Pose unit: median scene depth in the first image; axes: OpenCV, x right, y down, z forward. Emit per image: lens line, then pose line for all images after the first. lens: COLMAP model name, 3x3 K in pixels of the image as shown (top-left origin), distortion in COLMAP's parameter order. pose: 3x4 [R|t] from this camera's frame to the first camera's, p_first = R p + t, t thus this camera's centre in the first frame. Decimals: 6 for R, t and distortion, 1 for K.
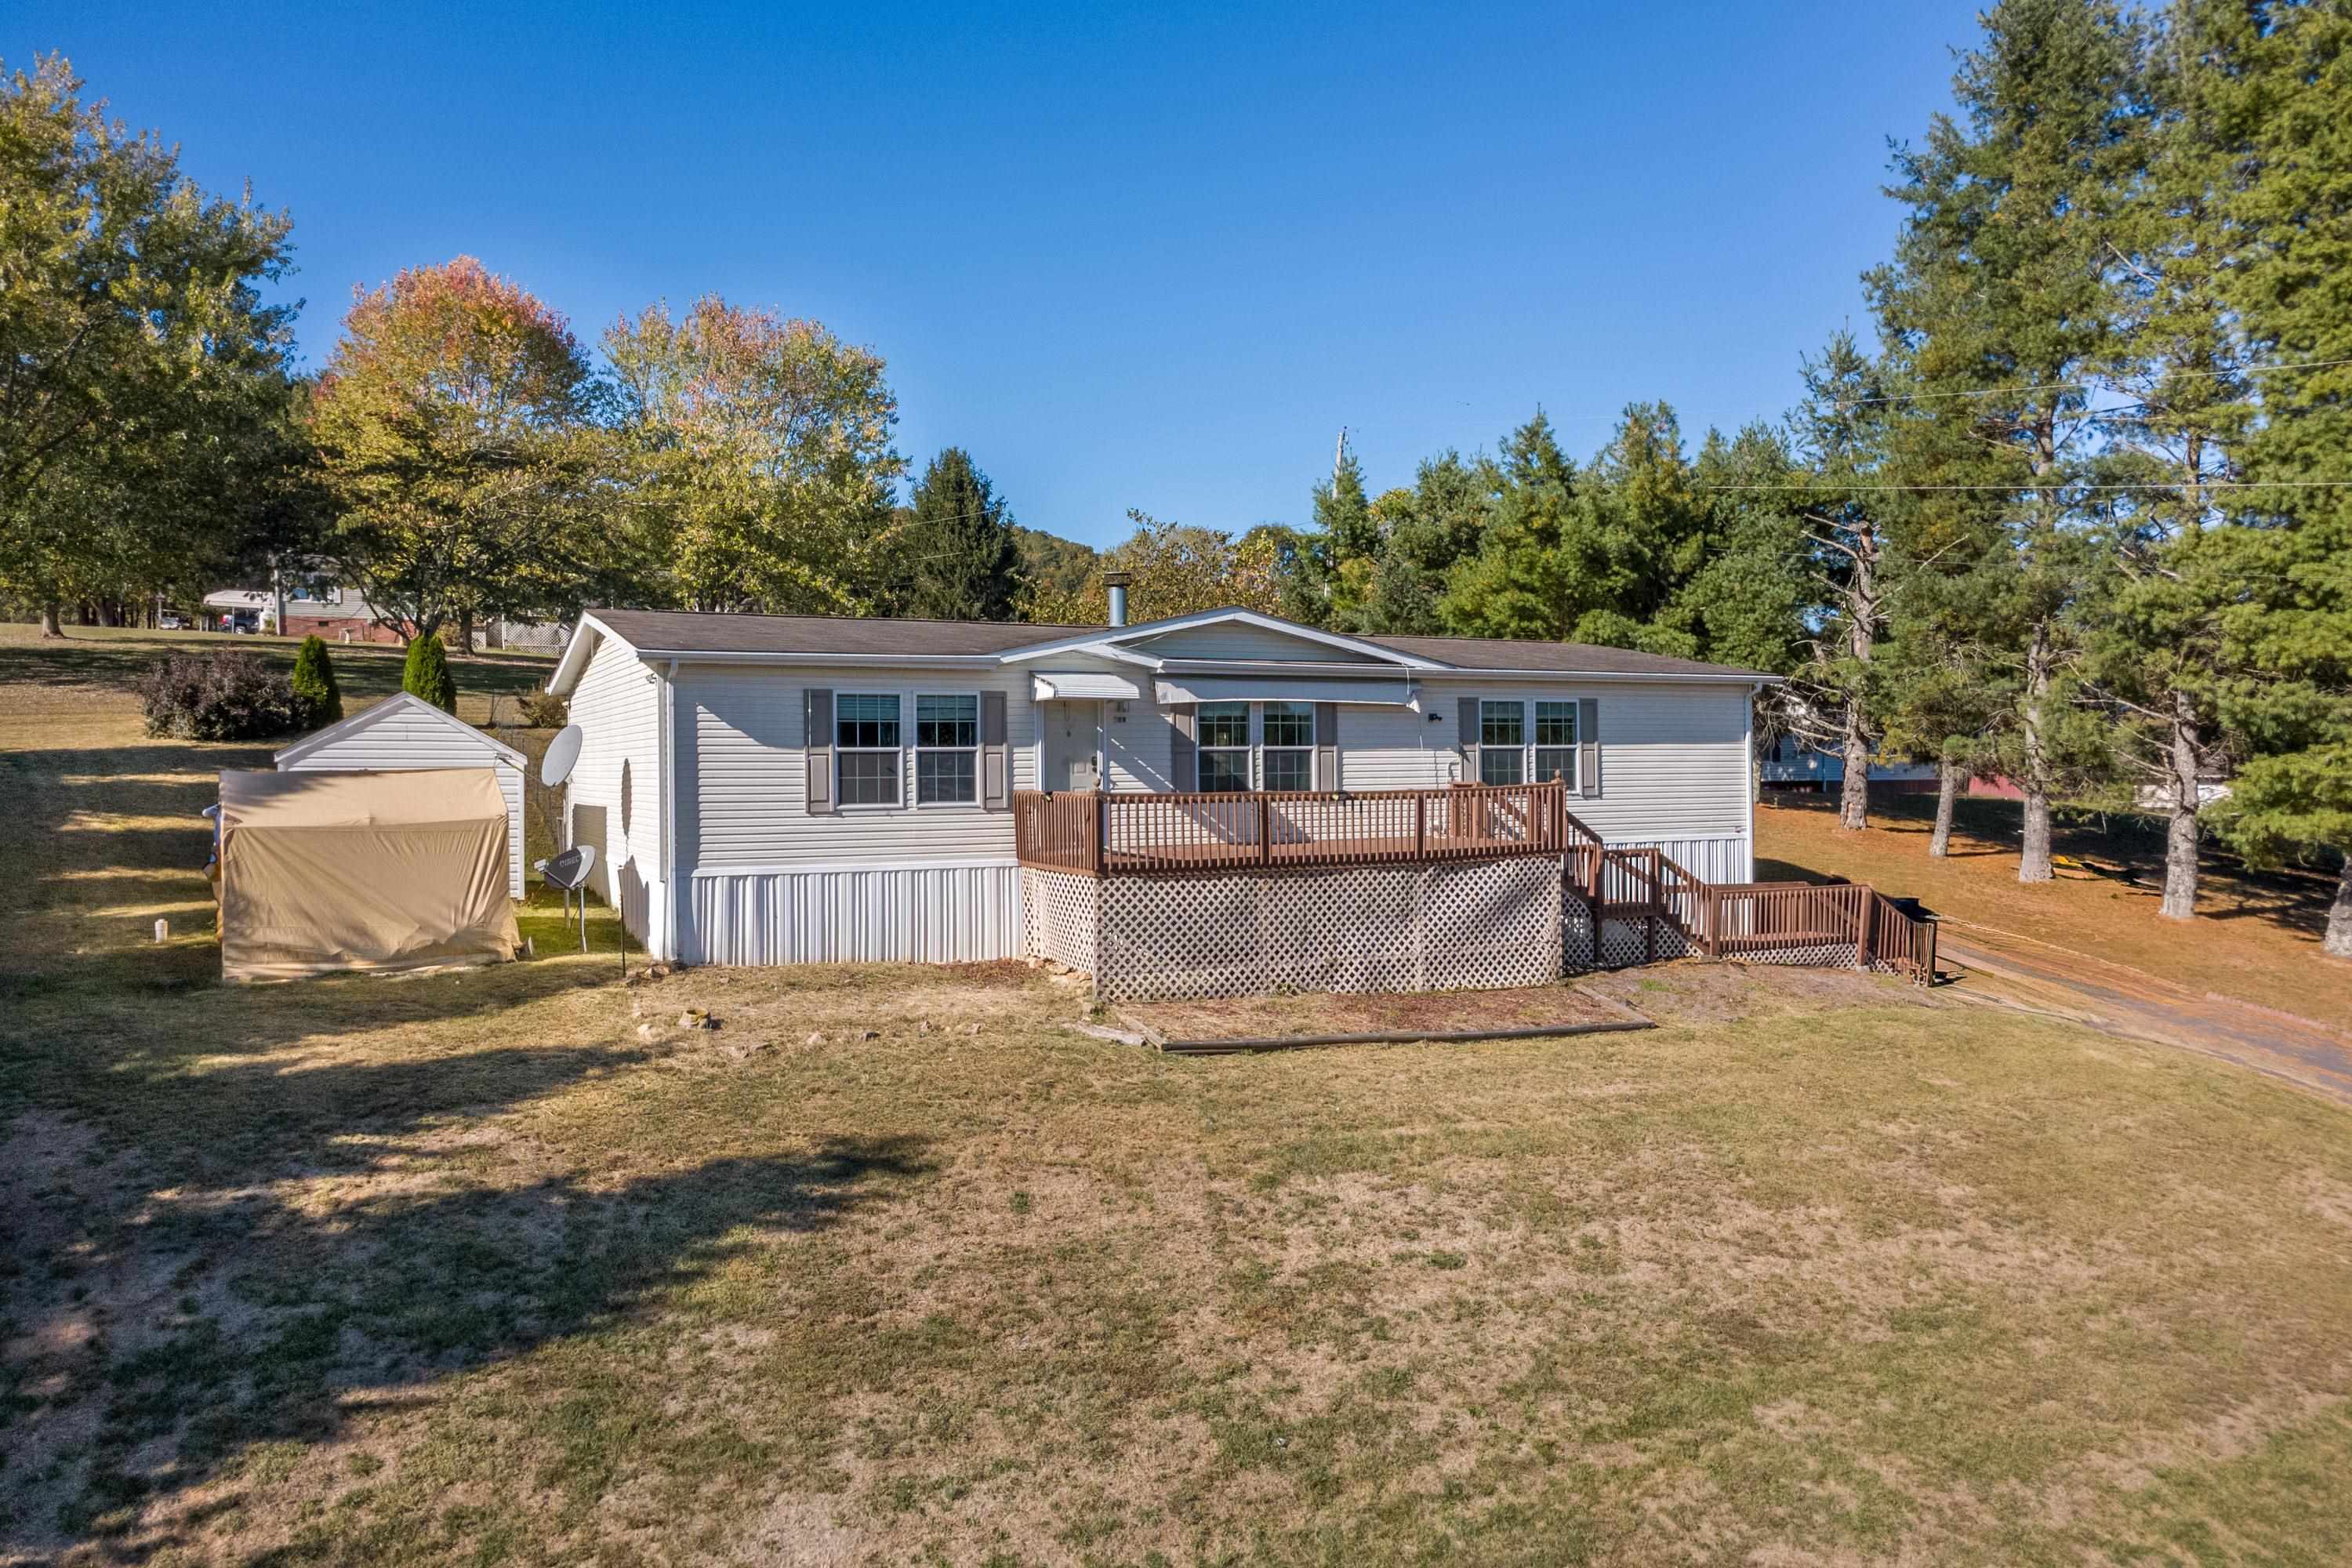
lens RADIAL K [[1664.1, 0, 1172.9], [0, 1664.1, 783.1], [0, 0, 1]] dist [0.002120, 0.009410]
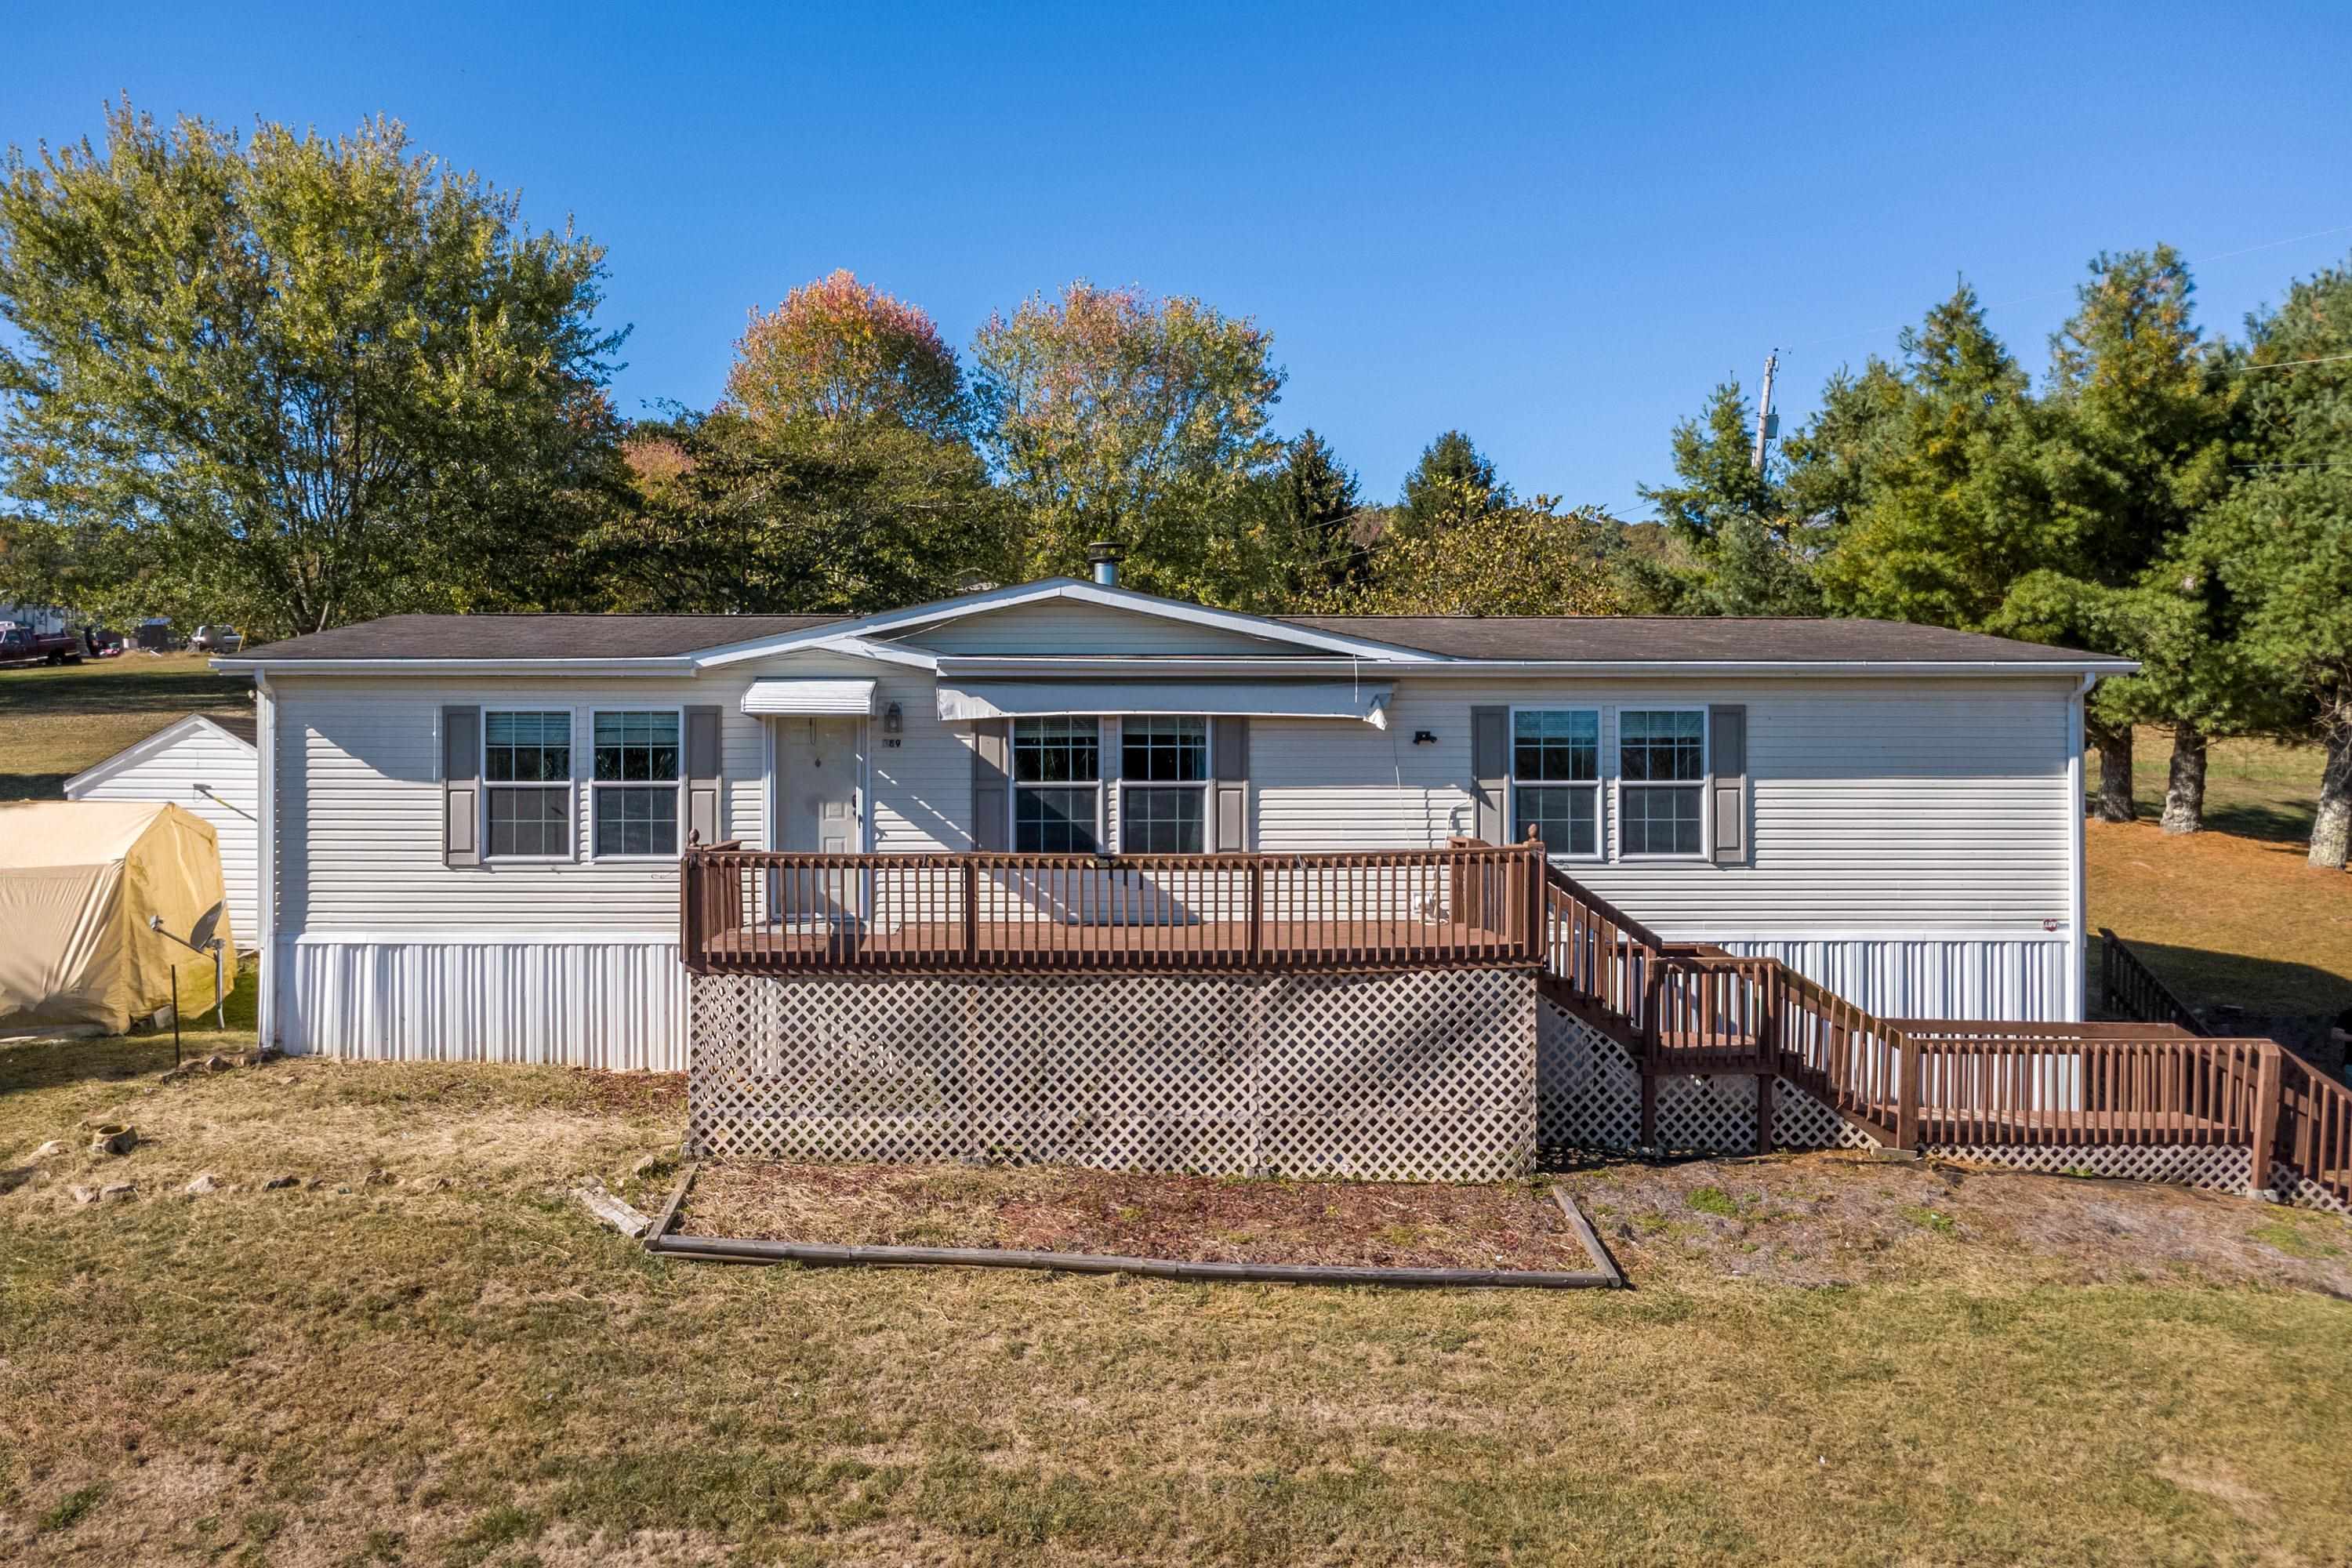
lens RADIAL K [[1713.5, 0, 1023.0], [0, 1713.5, 792.8], [0, 0, 1]] dist [0.007742, 0.000045]
pose [[0.900883, 0.010454, -0.433936, 0.303509], [-0.011970, 0.999928, -0.000762, -0.015394], [0.433896, 0.005881, 0.900944, 0.328039]]
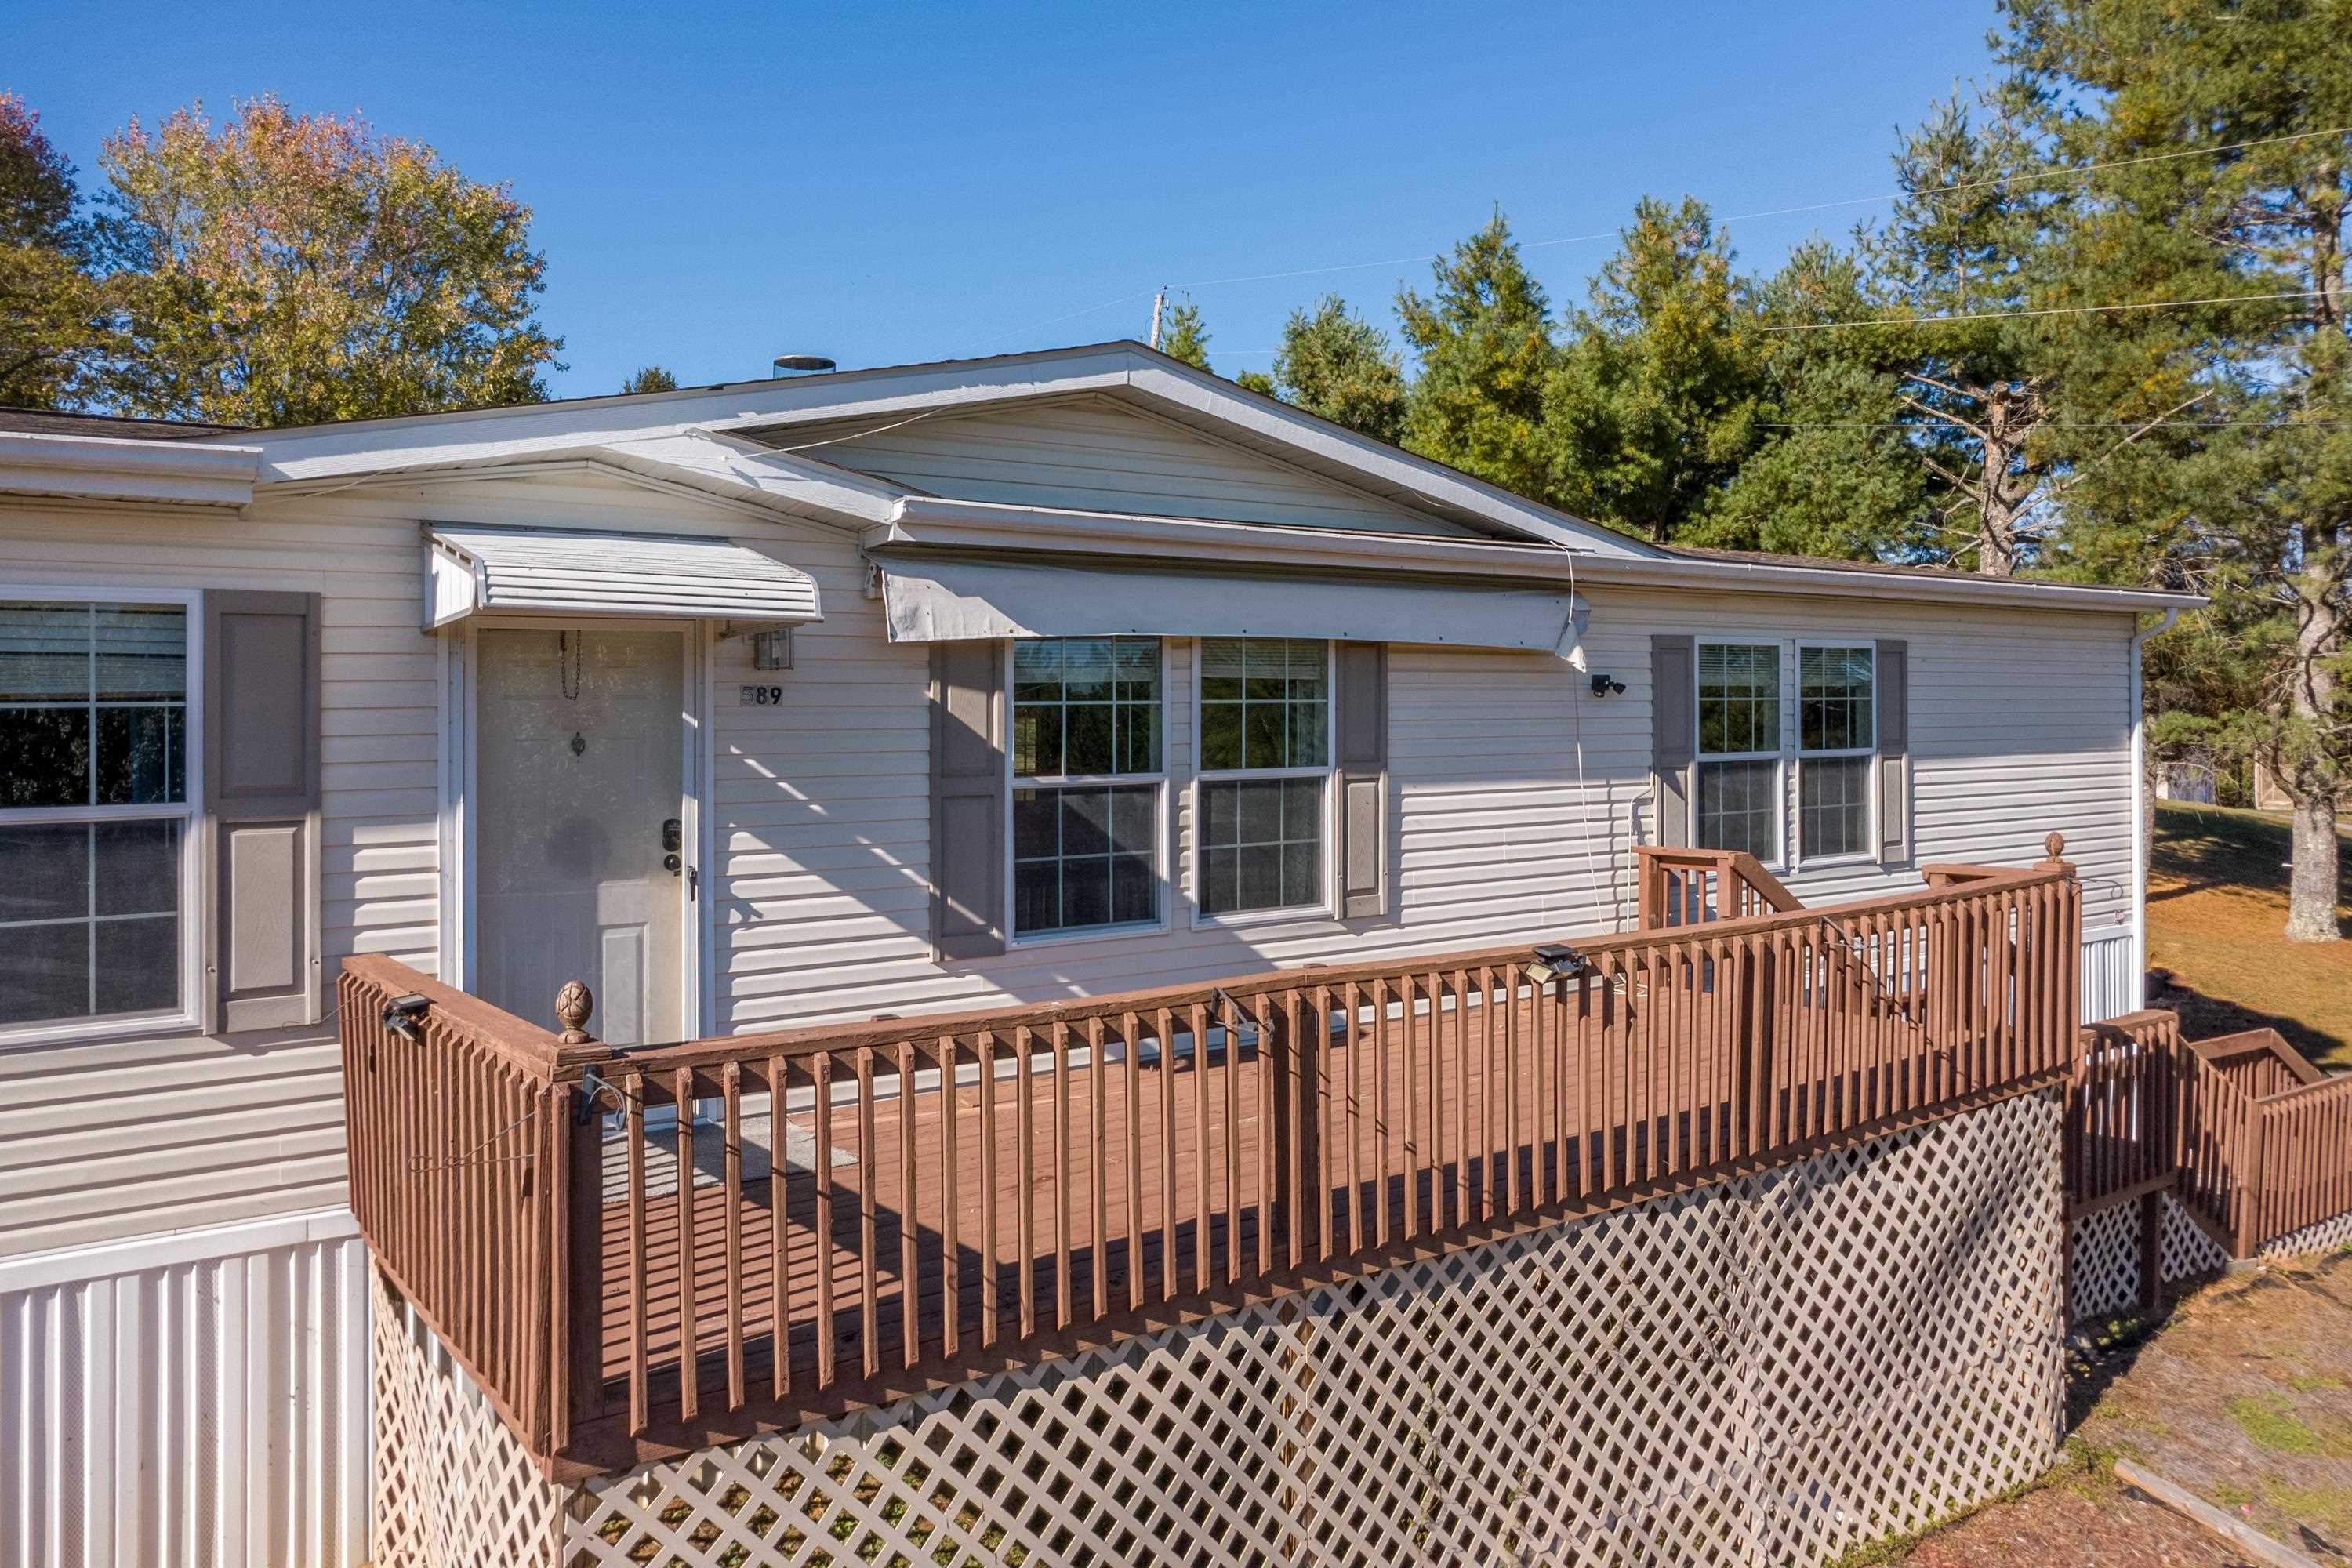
lens RADIAL K [[1688.7, 0, 1178.2], [0, 1688.7, 714.3], [0, 0, 1]] dist [0.009651, 0.003832]
pose [[0.988989, -0.006549, 0.147842, -0.001442], [0.010063, 0.999684, -0.023027, -0.024216], [-0.147644, 0.024261, 0.988743, 0.614309]]
